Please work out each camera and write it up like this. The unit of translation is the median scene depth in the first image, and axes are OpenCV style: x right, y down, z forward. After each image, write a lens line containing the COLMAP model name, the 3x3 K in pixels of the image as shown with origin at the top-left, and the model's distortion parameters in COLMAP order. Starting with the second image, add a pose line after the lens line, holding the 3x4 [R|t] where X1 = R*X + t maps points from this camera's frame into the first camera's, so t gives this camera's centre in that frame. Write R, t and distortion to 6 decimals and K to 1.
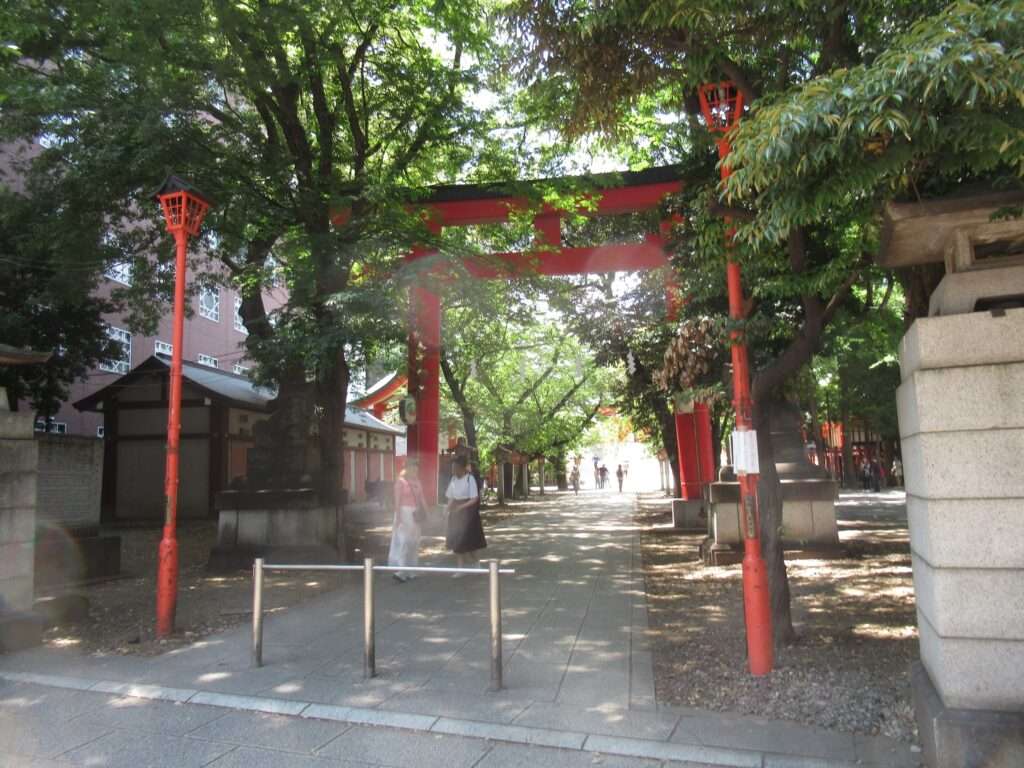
lens RADIAL K [[770.0, 0, 512.0], [0, 770.0, 384.0], [0, 0, 1]] dist [0.004864, -0.001834]
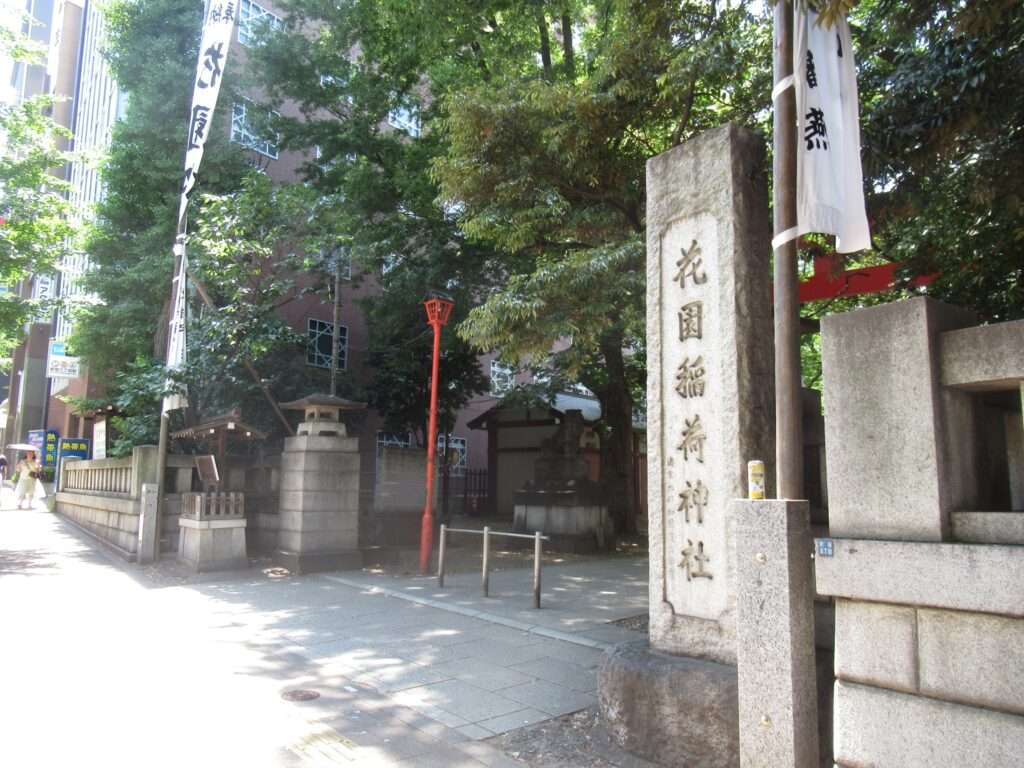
lens RADIAL K [[770.0, 0, 512.0], [0, 770.0, 384.0], [0, 0, 1]] dist [0.004864, -0.001834]
pose [[0.862156, -0.035872, -0.505372, 0.313342], [0.028470, 0.999344, -0.022365, -0.020185], [0.505843, 0.004894, 0.862612, -0.184032]]
